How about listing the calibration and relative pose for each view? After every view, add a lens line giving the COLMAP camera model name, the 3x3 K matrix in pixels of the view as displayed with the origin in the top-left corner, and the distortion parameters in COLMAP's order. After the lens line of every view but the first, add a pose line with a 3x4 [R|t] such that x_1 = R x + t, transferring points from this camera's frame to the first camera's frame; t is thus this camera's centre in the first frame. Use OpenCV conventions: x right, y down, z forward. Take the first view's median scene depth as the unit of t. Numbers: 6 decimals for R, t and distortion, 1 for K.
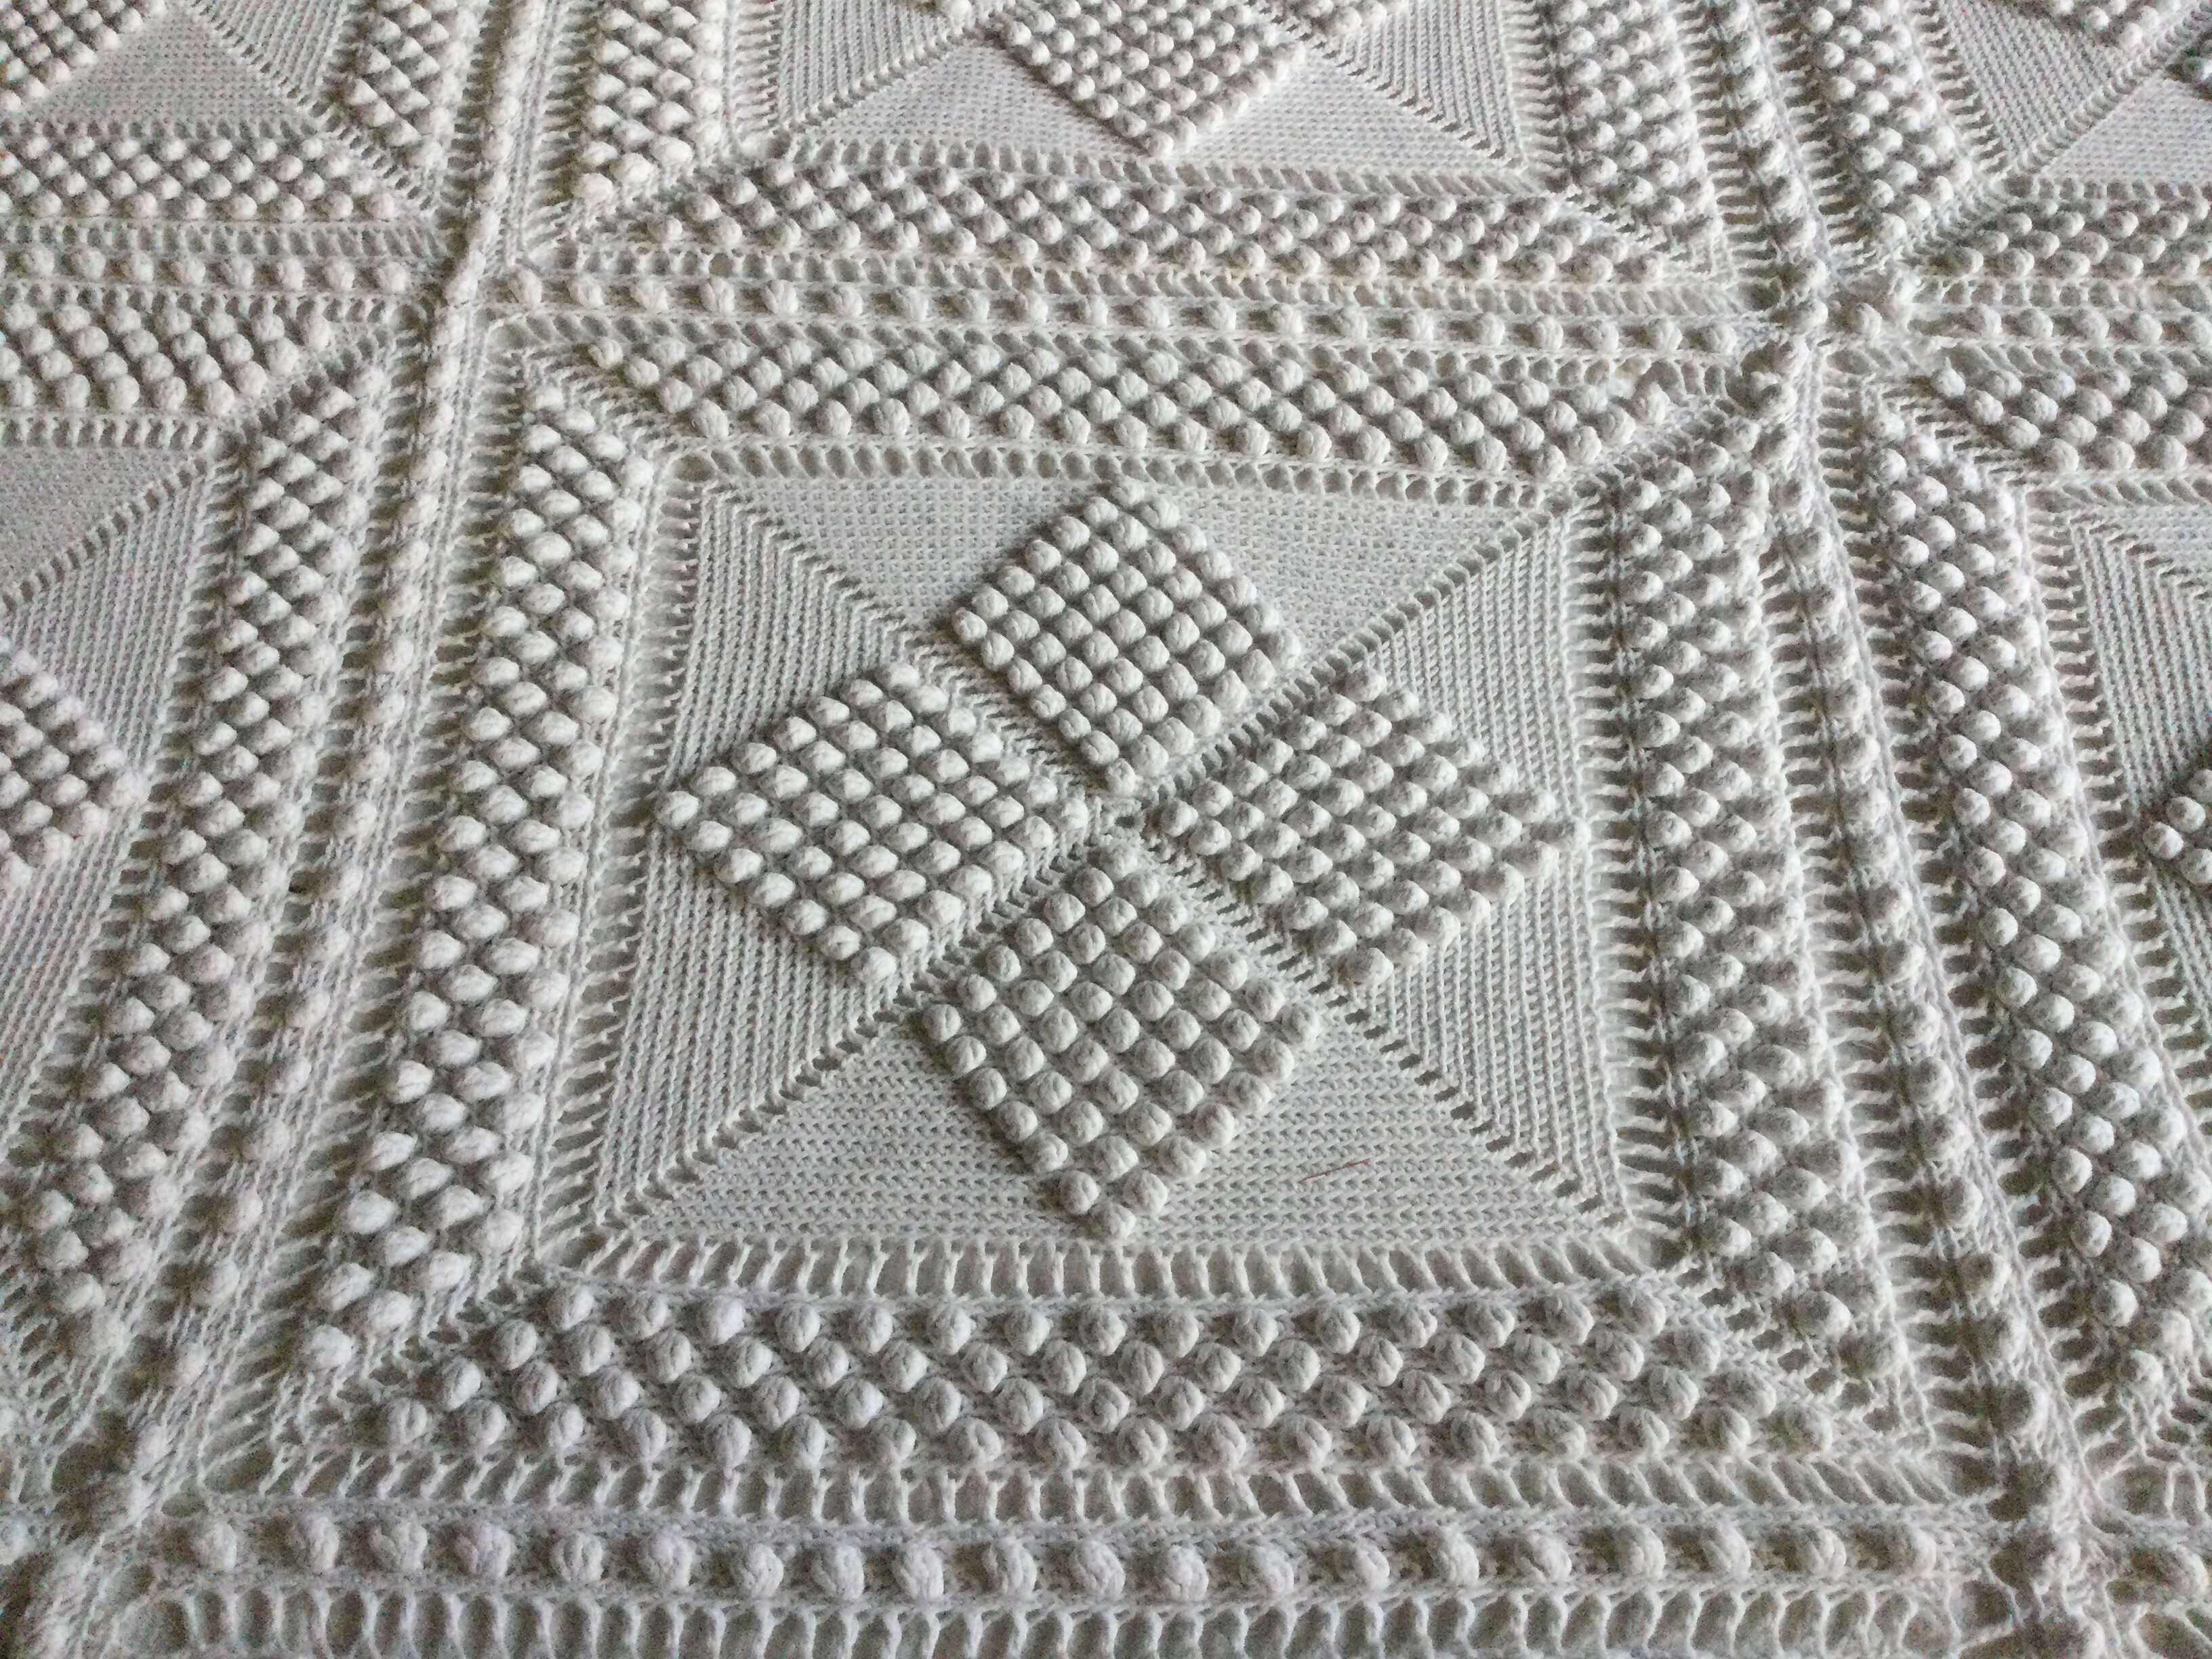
lens RADIAL K [[1970.0, 0, 1118.8], [0, 1970.0, 816.3], [0, 0, 1]] dist [0.146991, -0.315659]
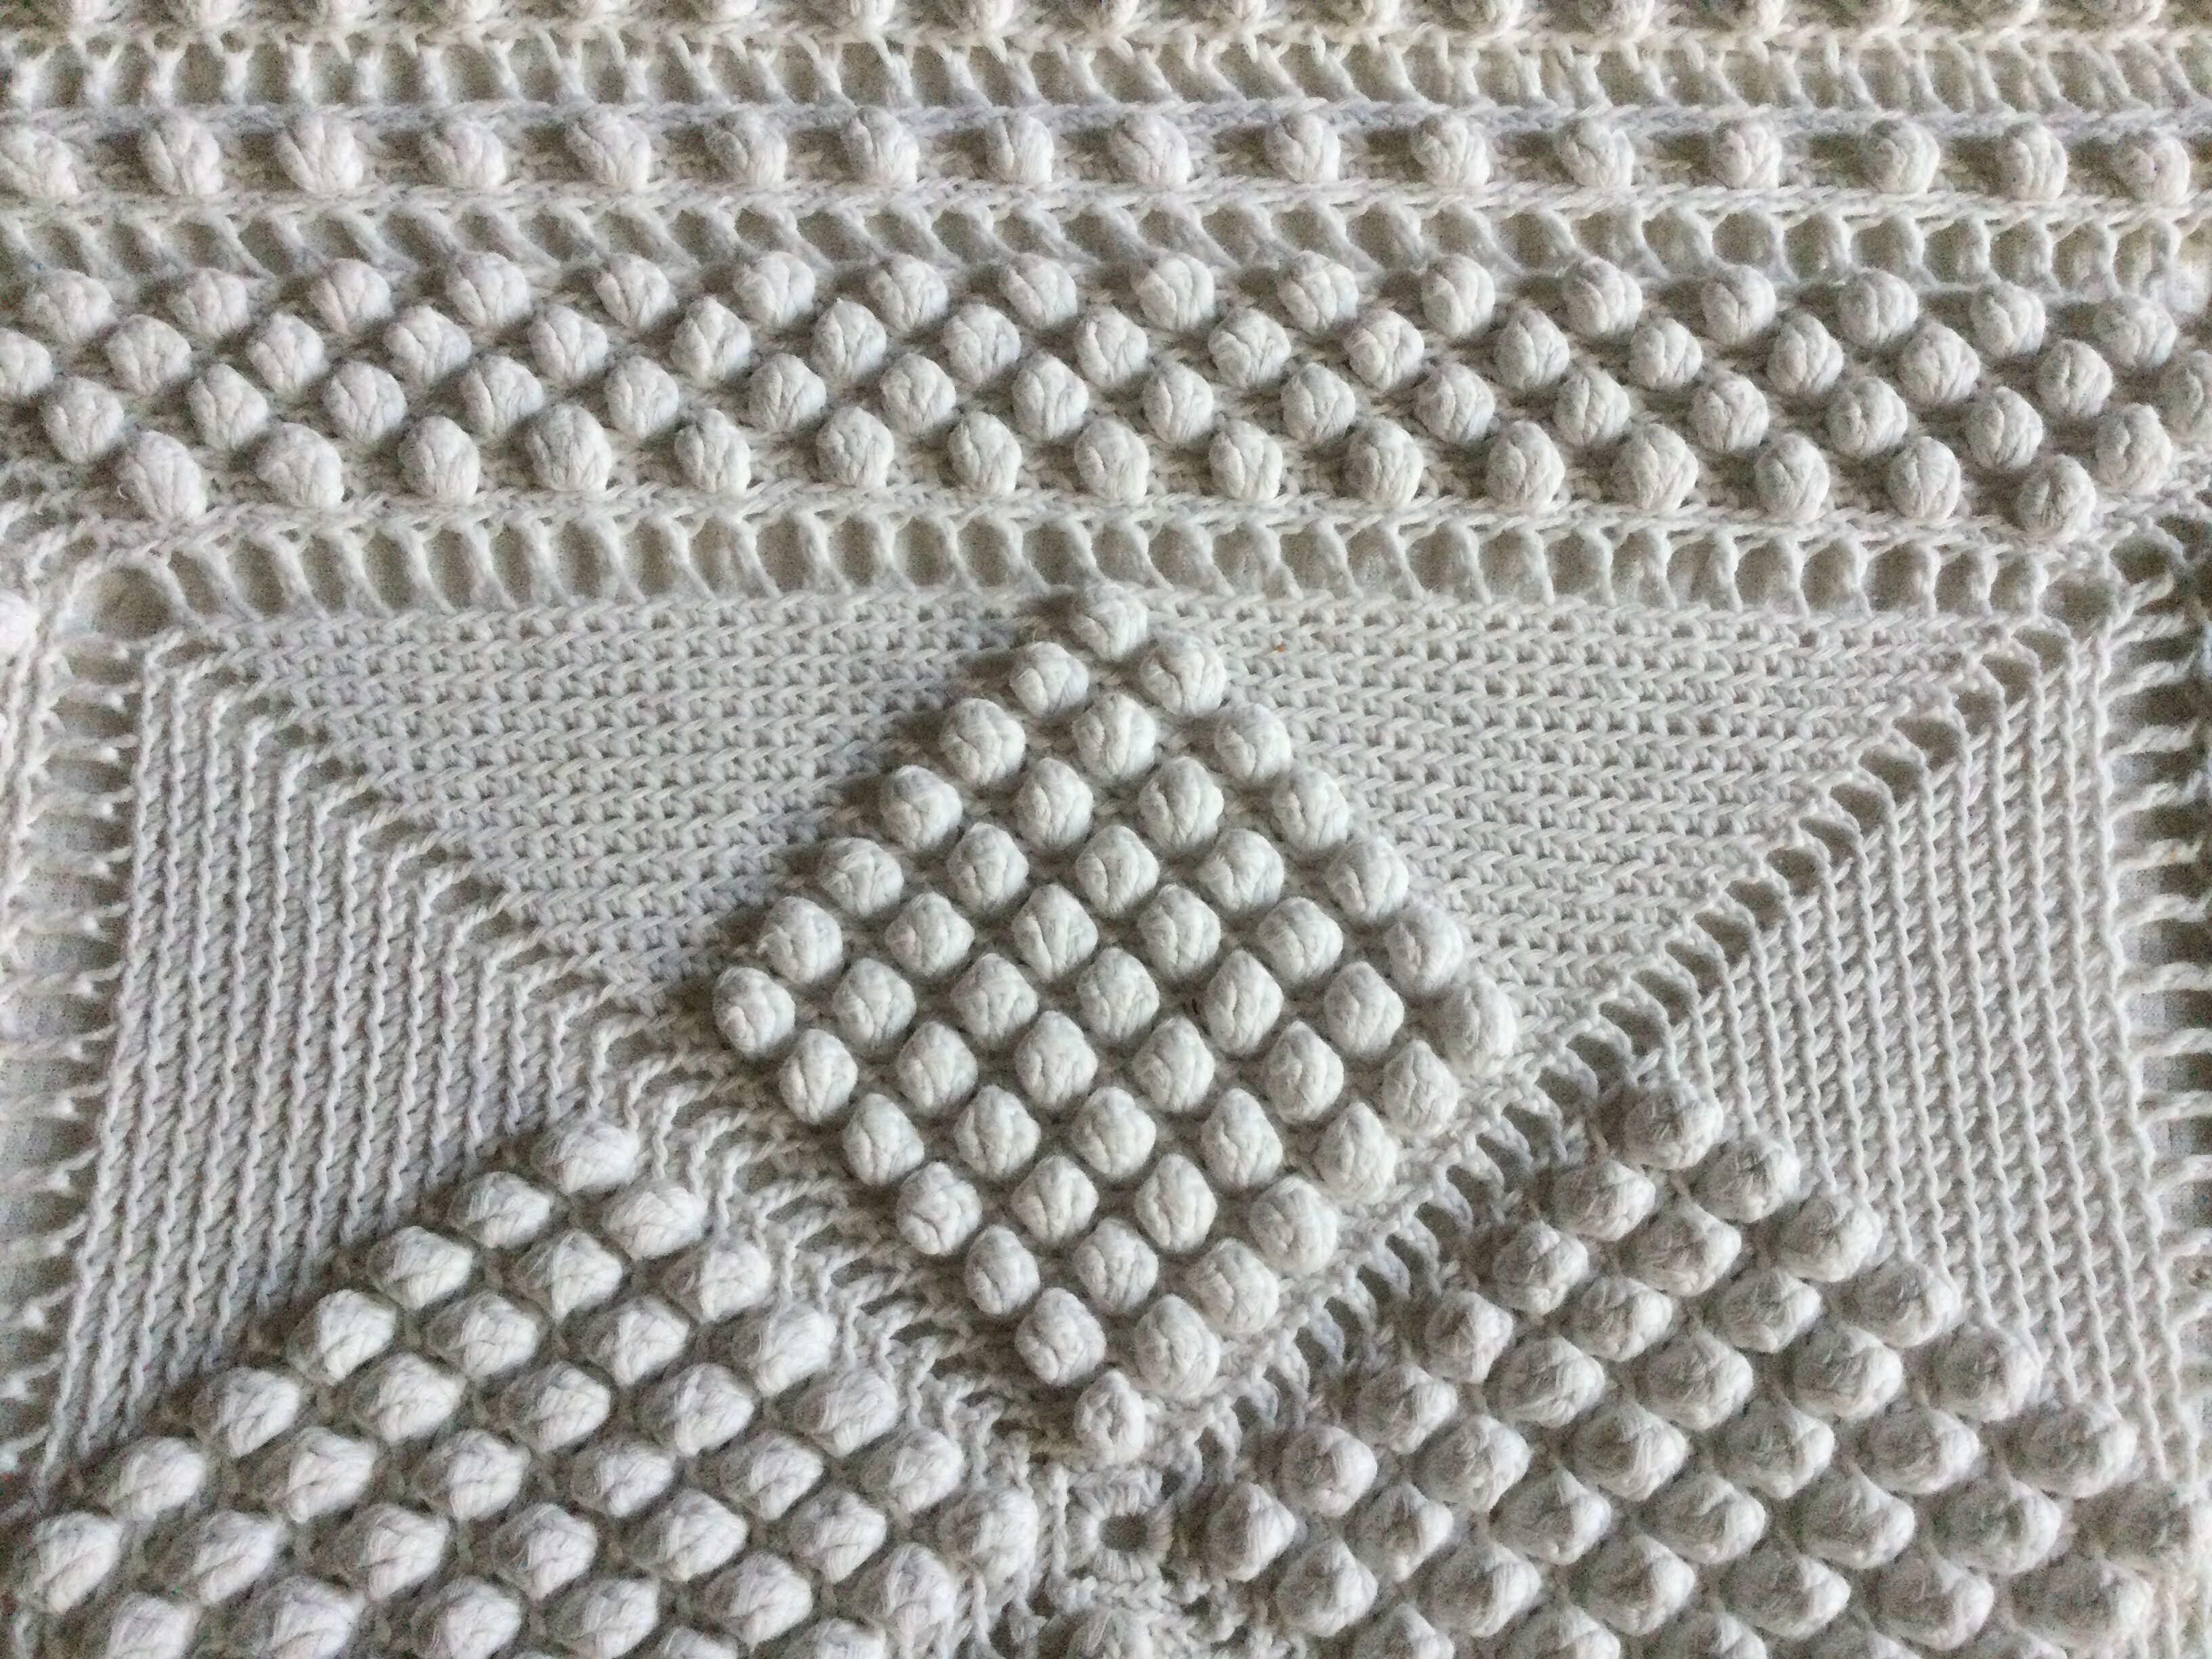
lens RADIAL K [[1940.1, 0, 1106.0], [0, 1940.1, 829.5], [0, 0, 1]] dist [0.143484, -0.301823]
pose [[0.999296, -0.030808, -0.021427, 0.011974], [0.034941, 0.972139, 0.231788, -0.223793], [0.013689, -0.232373, 0.972530, 0.574733]]
